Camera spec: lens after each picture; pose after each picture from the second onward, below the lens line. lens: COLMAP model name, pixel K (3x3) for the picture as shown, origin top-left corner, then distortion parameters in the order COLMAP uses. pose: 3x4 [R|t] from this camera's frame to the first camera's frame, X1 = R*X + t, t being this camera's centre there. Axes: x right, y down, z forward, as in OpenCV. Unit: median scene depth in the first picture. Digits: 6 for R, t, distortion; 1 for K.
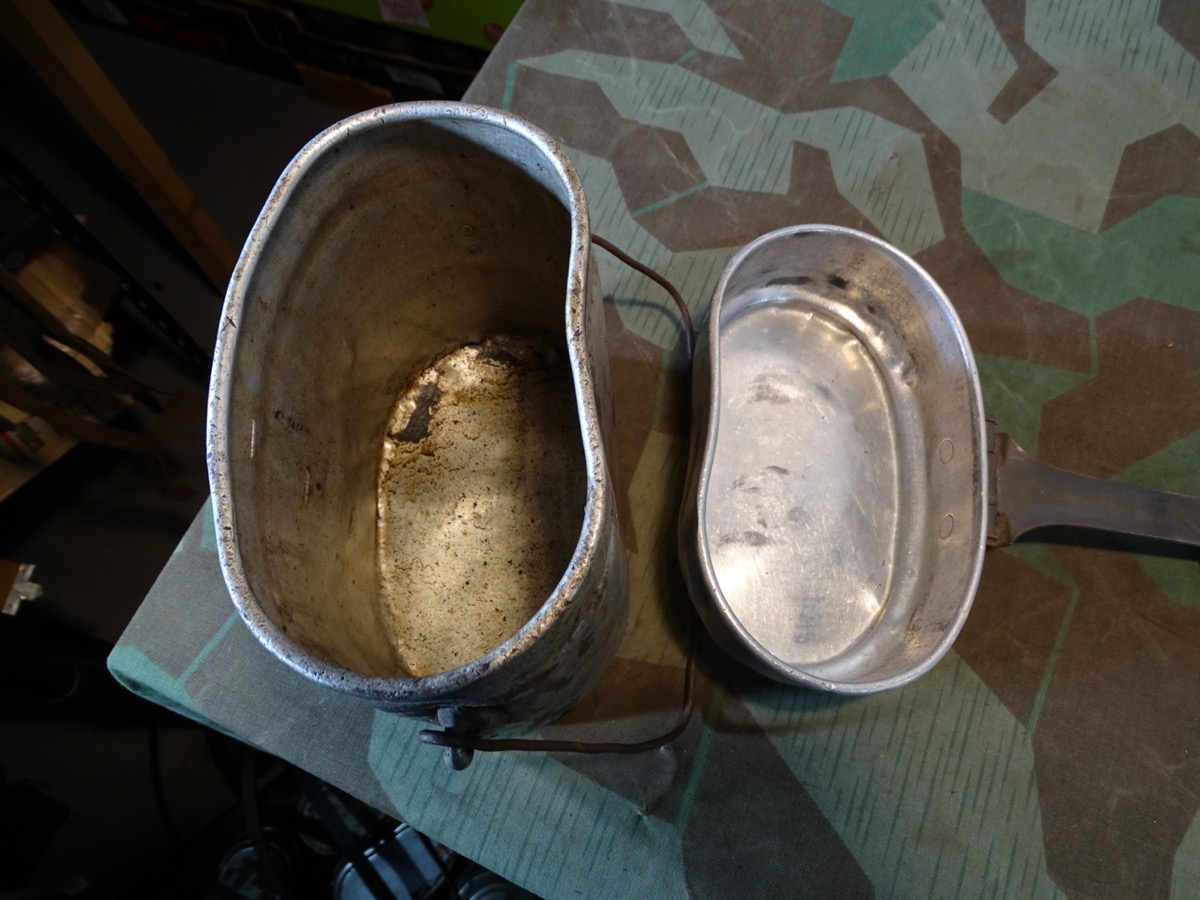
lens RADIAL K [[865.7, 0, 605.4], [0, 865.7, 445.2], [0, 0, 1]] dist [0.010593, -0.012546]
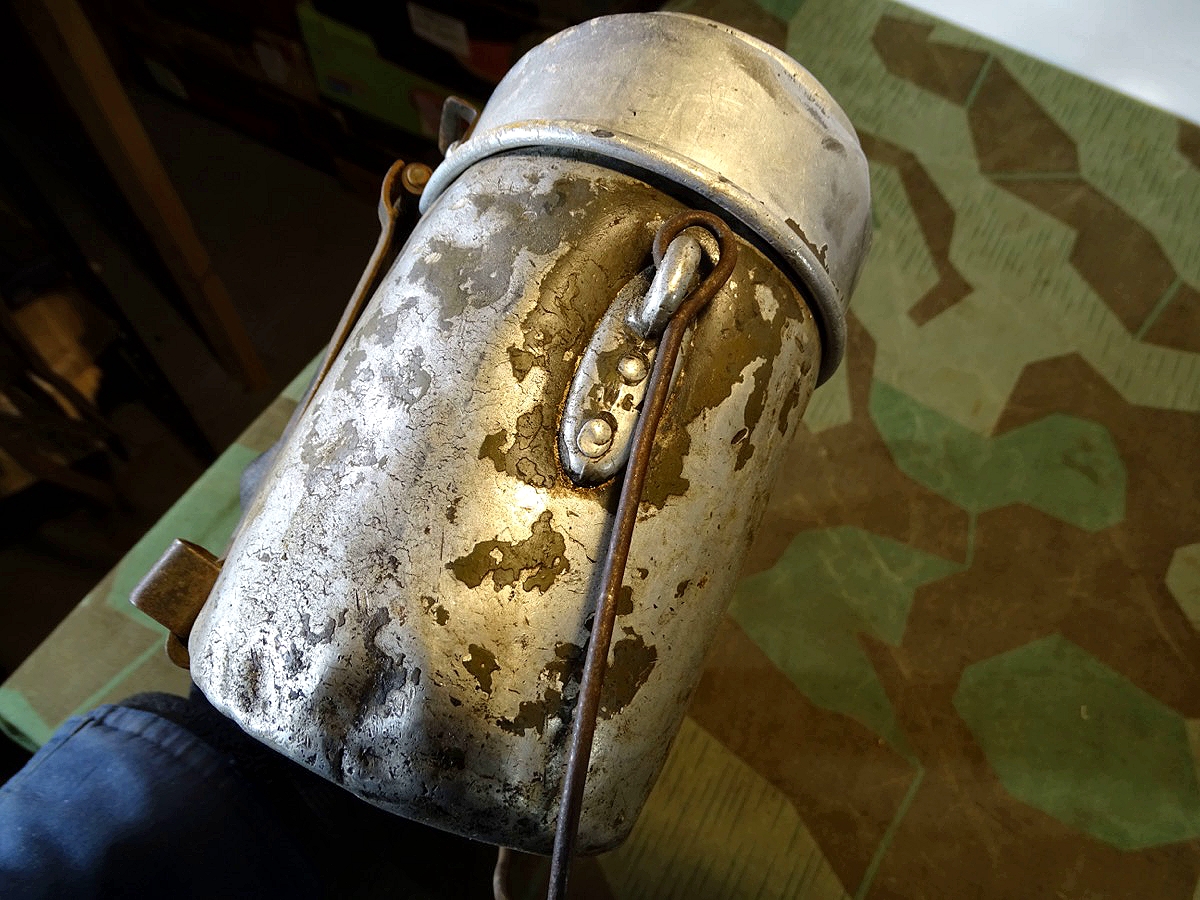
lens RADIAL K [[865.7, 0, 605.7], [0, 865.7, 442.3], [0, 0, 1]] dist [0.010593, -0.012546]
pose [[0.988248, 0.152722, 0.006533, 0.084101], [-0.150417, 0.979167, -0.136406, -0.017398], [-0.027230, 0.133821, 0.990631, -0.066470]]
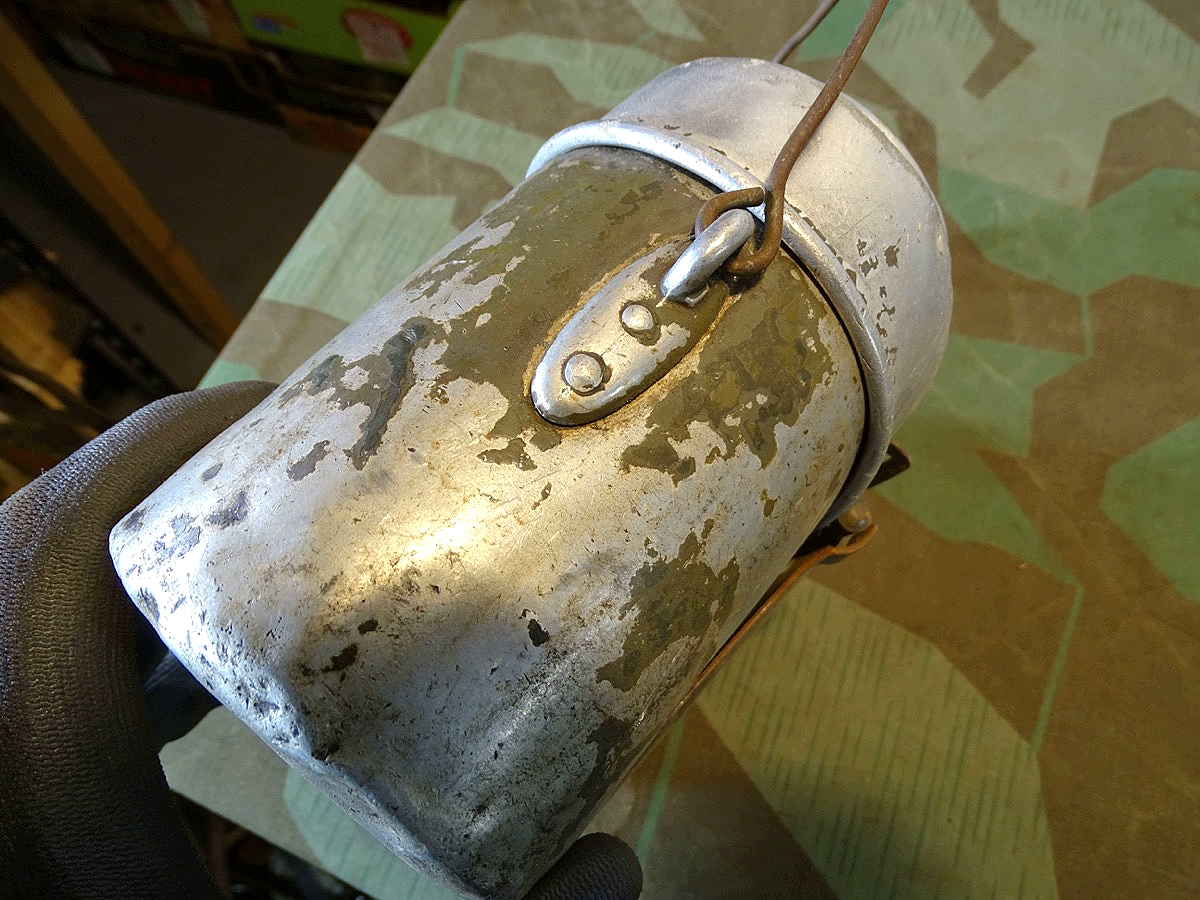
lens RADIAL K [[865.7, 0, 605.0], [0, 865.7, 447.9], [0, 0, 1]] dist [0.010593, -0.012546]
pose [[0.999834, -0.017535, 0.004924, 0.042768], [0.017753, 0.998664, -0.048533, 0.047739], [-0.004067, 0.048612, 0.998809, 0.084886]]
